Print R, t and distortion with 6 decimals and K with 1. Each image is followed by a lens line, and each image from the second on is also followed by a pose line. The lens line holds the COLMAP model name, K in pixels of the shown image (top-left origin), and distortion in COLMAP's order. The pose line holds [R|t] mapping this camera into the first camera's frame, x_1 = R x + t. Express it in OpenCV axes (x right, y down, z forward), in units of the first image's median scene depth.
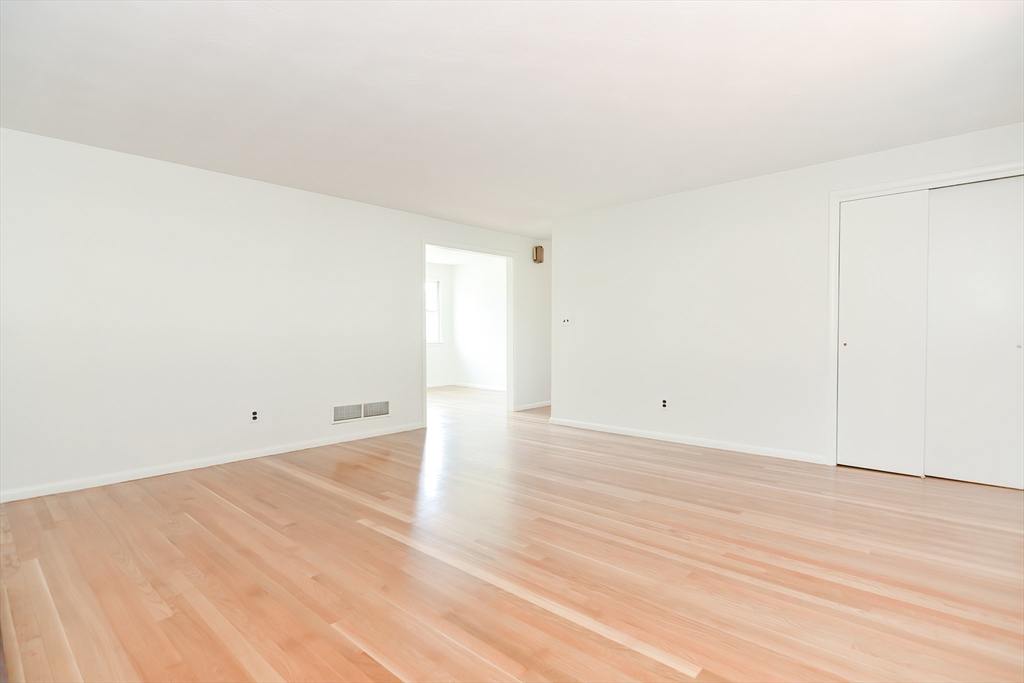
lens RADIAL K [[498.2, 0, 516.1], [0, 498.2, 342.6], [0, 0, 1]] dist [0.015690, -0.000191]
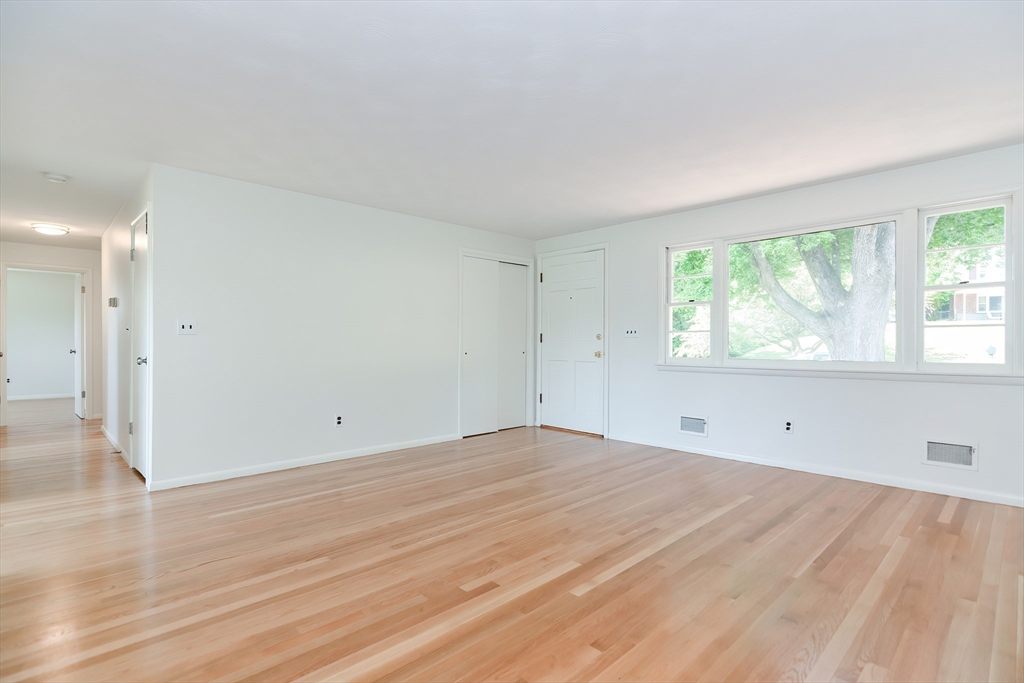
lens RADIAL K [[498.2, 0, 516.1], [0, 498.2, 342.6], [0, 0, 1]] dist [0.015690, -0.000191]
pose [[0.058602, 0.008160, 0.998248, -0.786078], [0.018026, 0.999795, -0.009231, -0.013421], [-0.998119, 0.018536, 0.058443, 0.759857]]
